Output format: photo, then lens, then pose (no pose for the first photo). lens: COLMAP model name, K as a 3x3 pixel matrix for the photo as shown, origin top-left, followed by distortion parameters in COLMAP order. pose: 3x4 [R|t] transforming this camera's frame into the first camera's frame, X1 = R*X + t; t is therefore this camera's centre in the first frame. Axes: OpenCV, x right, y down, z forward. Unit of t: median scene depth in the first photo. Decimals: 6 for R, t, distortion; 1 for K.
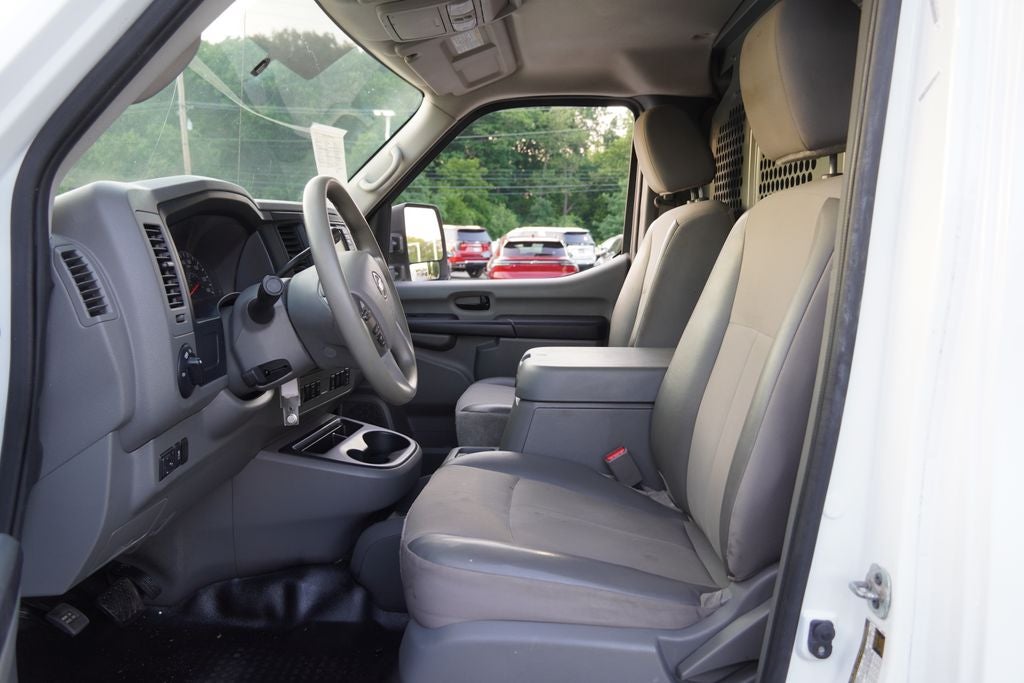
lens RADIAL K [[775.9, 0, 493.7], [0, 775.9, 339.8], [0, 0, 1]] dist [-0.049451, 0.004637]
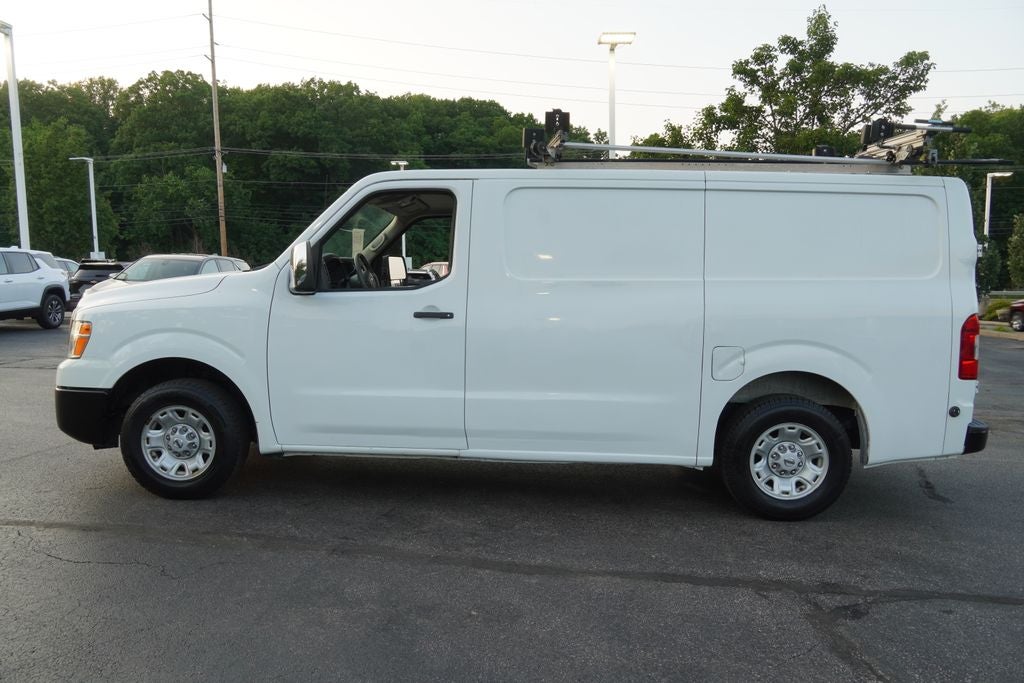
lens RADIAL K [[770.2, 0, 508.8], [0, 770.2, 342.4], [0, 0, 1]] dist [-0.053992, 0.056392]
pose [[0.999966, 0.007741, -0.003009, 0.293075], [-0.007860, 0.999097, -0.041753, 0.210895], [0.002683, 0.041775, 0.999123, -1.507761]]
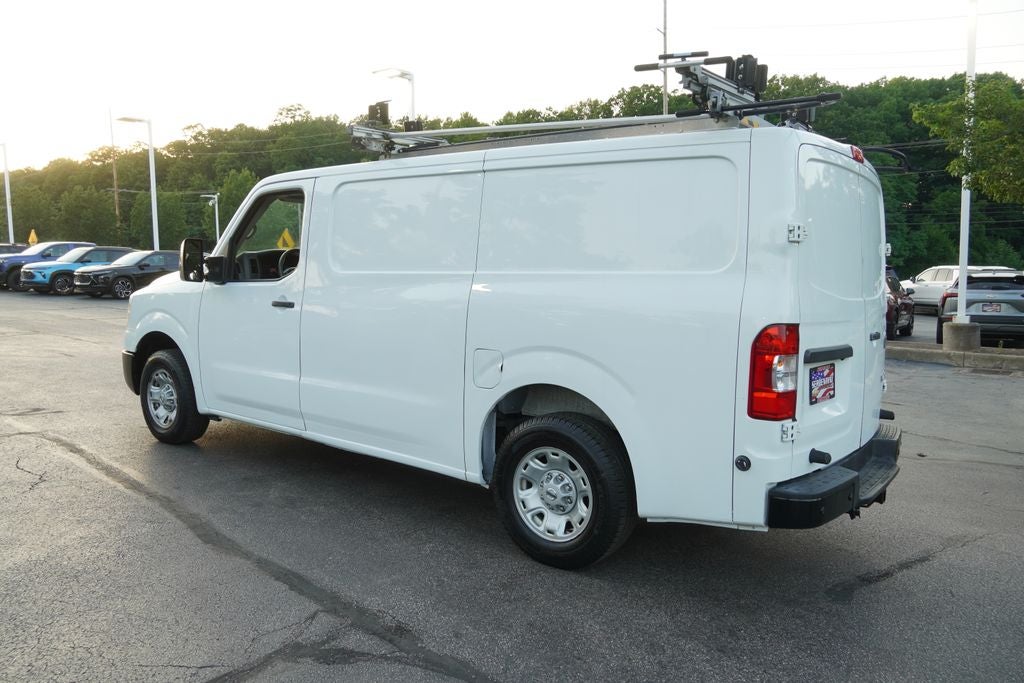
lens RADIAL K [[770.2, 0, 508.8], [0, 770.2, 342.4], [0, 0, 1]] dist [-0.053992, 0.056392]
pose [[0.811917, 0.065474, -0.580089, 1.735209], [-0.090105, 0.995838, -0.013715, 0.145424], [0.576777, 0.063404, 0.814438, -0.970827]]
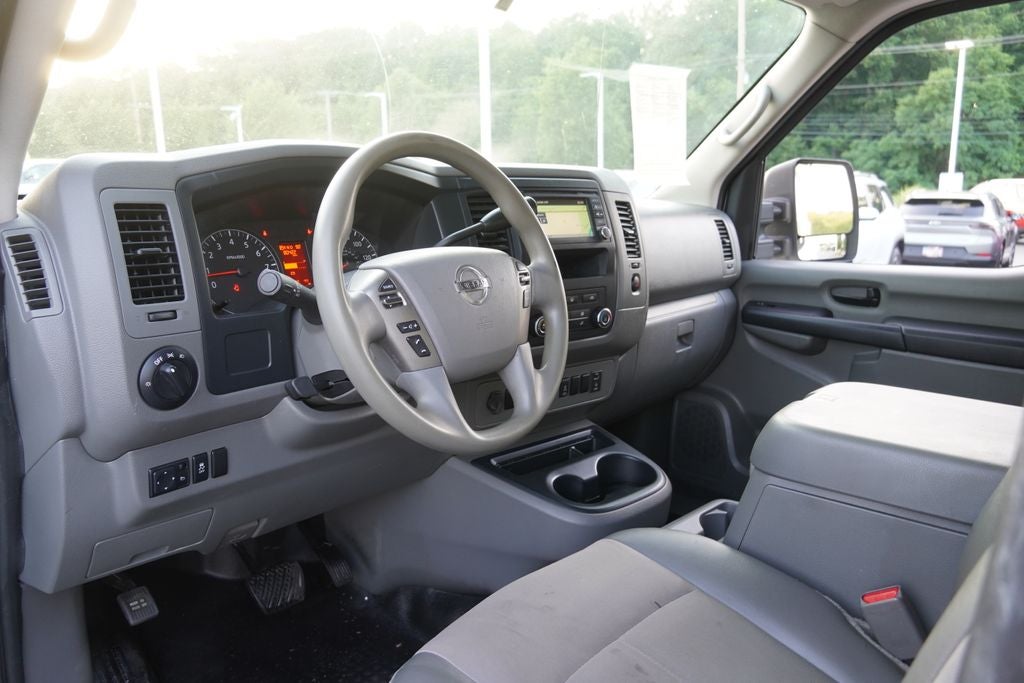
lens RADIAL K [[770.2, 0, 508.8], [0, 770.2, 342.4], [0, 0, 1]] dist [-0.053992, 0.056392]
pose [[0.787978, 0.125658, -0.602745, 0.158654], [-0.086406, 0.991833, 0.093813, -0.044082], [0.609611, -0.021842, 0.792400, 0.229013]]
